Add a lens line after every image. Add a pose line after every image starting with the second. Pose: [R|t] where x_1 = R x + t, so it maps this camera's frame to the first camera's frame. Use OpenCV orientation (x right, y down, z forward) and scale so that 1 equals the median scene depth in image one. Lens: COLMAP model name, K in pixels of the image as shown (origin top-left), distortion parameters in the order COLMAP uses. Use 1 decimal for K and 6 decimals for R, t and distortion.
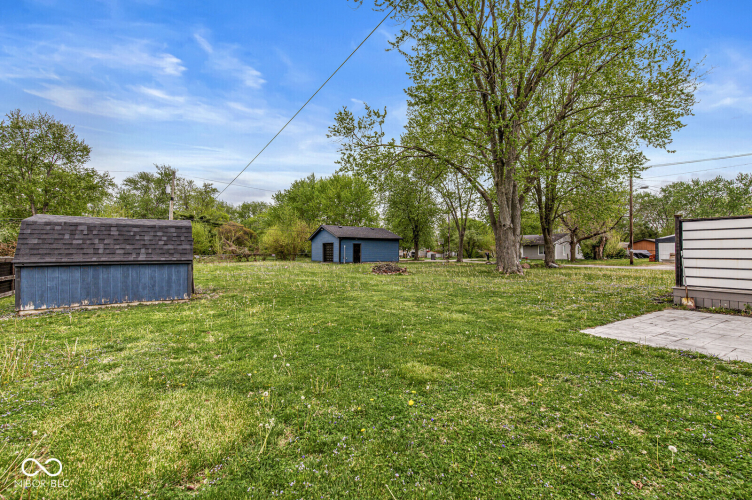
lens RADIAL K [[328.2, 0, 378.9], [0, 328.2, 242.8], [0, 0, 1]] dist [0.010471, 0.000485]
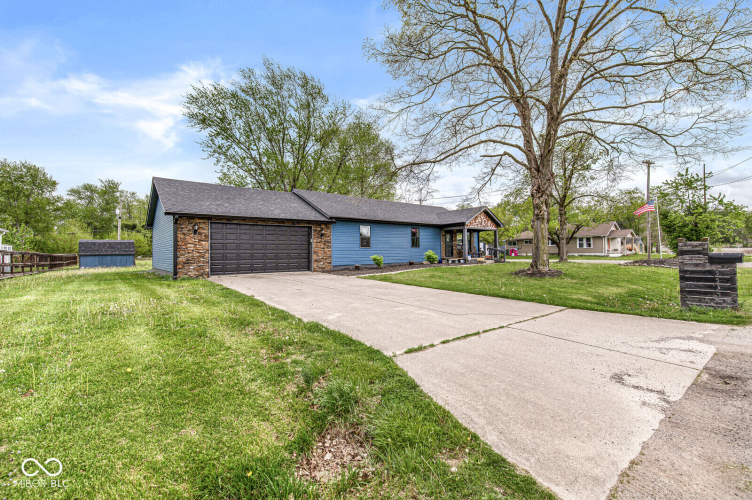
lens RADIAL K [[328.2, 0, 376.2], [0, 328.2, 249.5], [0, 0, 1]] dist [0.010471, 0.000485]
pose [[0.993714, -0.010146, 0.111486, 0.135321], [0.008358, 0.999829, 0.016491, -0.002201], [-0.111634, -0.015456, 0.993629, -0.233430]]
